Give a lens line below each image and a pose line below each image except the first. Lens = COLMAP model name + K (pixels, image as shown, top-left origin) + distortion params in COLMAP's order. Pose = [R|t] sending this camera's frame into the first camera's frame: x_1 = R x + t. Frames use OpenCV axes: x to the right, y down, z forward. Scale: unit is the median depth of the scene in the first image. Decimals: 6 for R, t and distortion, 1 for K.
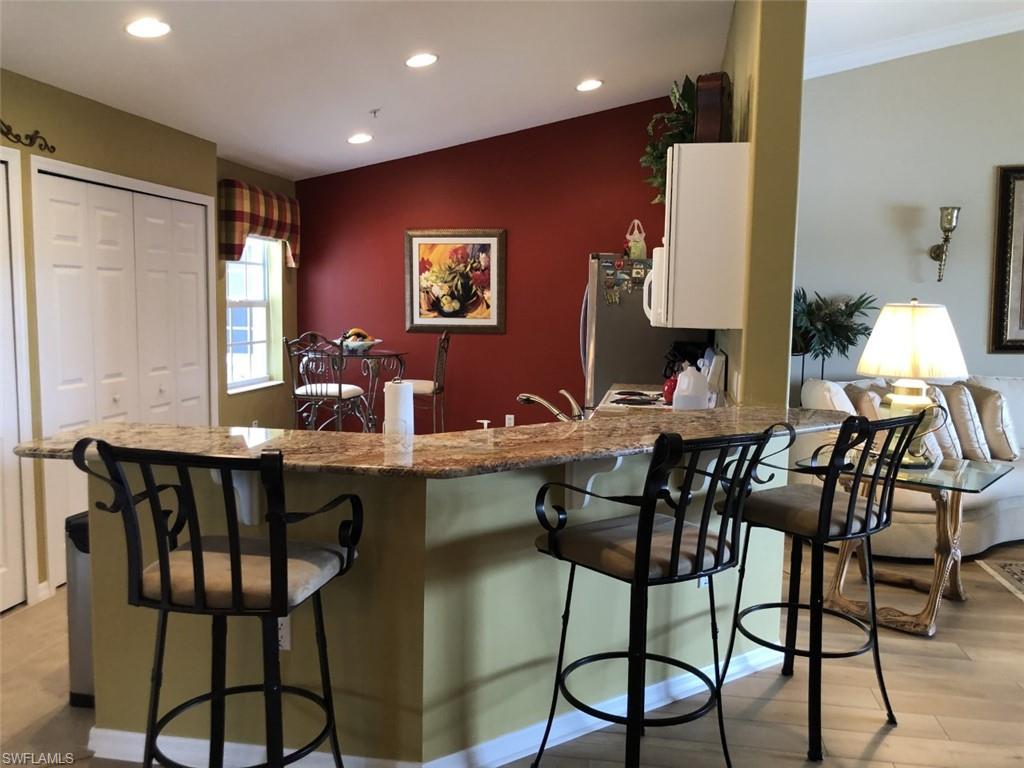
lens RADIAL K [[840.6, 0, 512.3], [0, 840.6, 385.3], [0, 0, 1]] dist [0.023525, -0.067814]
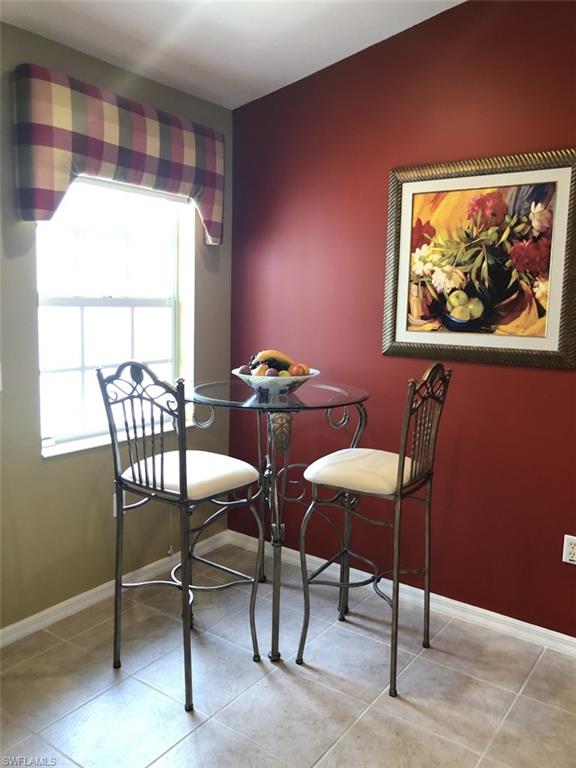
lens RADIAL K [[630.4, 0, 288.3], [0, 630.4, 389.2], [0, 0, 1]] dist [0.023525, -0.067814]
pose [[0.902875, 0.070435, -0.424093, -0.002620], [-0.055117, 0.997311, 0.048296, -0.058348], [0.426354, -0.020231, 0.904330, 0.598264]]
